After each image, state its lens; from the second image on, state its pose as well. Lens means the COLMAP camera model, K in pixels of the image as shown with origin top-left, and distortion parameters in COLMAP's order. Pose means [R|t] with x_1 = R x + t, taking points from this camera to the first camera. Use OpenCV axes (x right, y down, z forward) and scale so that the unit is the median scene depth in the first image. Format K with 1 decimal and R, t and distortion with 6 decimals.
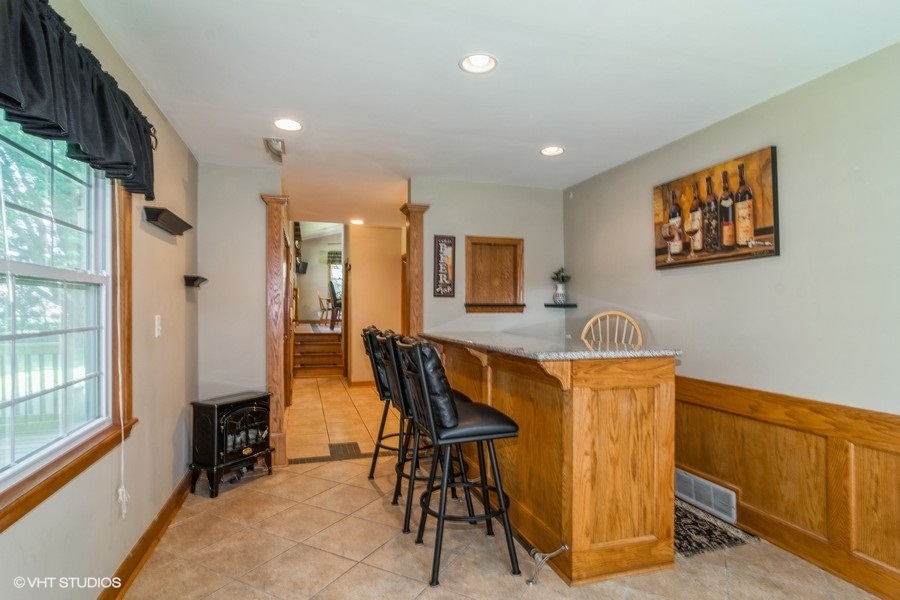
lens RADIAL K [[482.0, 0, 444.8], [0, 482.0, 303.6], [0, 0, 1]] dist [0.001506, 0.001311]
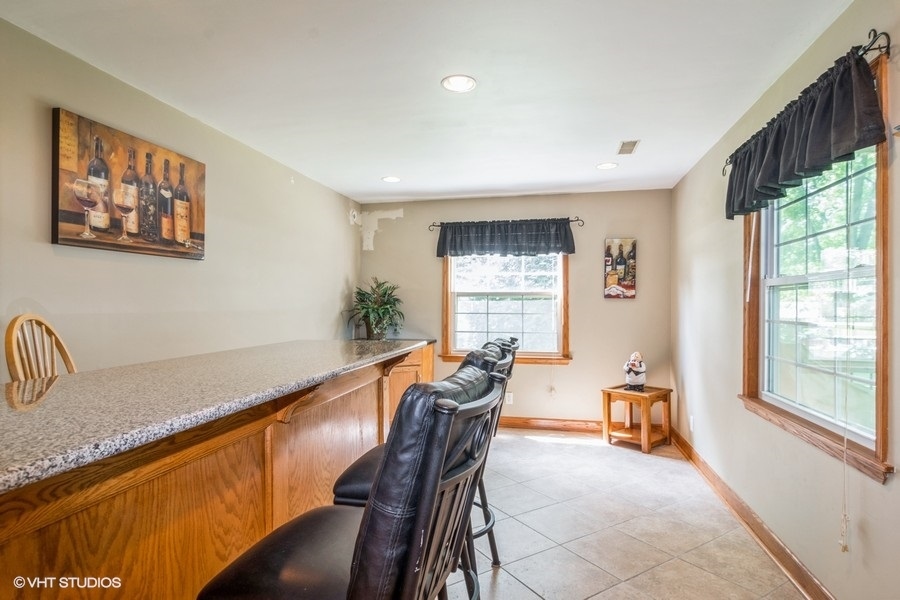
lens RADIAL K [[482.0, 0, 444.8], [0, 482.0, 303.6], [0, 0, 1]] dist [0.001506, 0.001311]
pose [[-0.874254, 0.000008, 0.485468, -0.330190], [-0.003634, 0.999972, -0.006561, 0.009168], [-0.485455, -0.007500, -0.874230, 1.486853]]
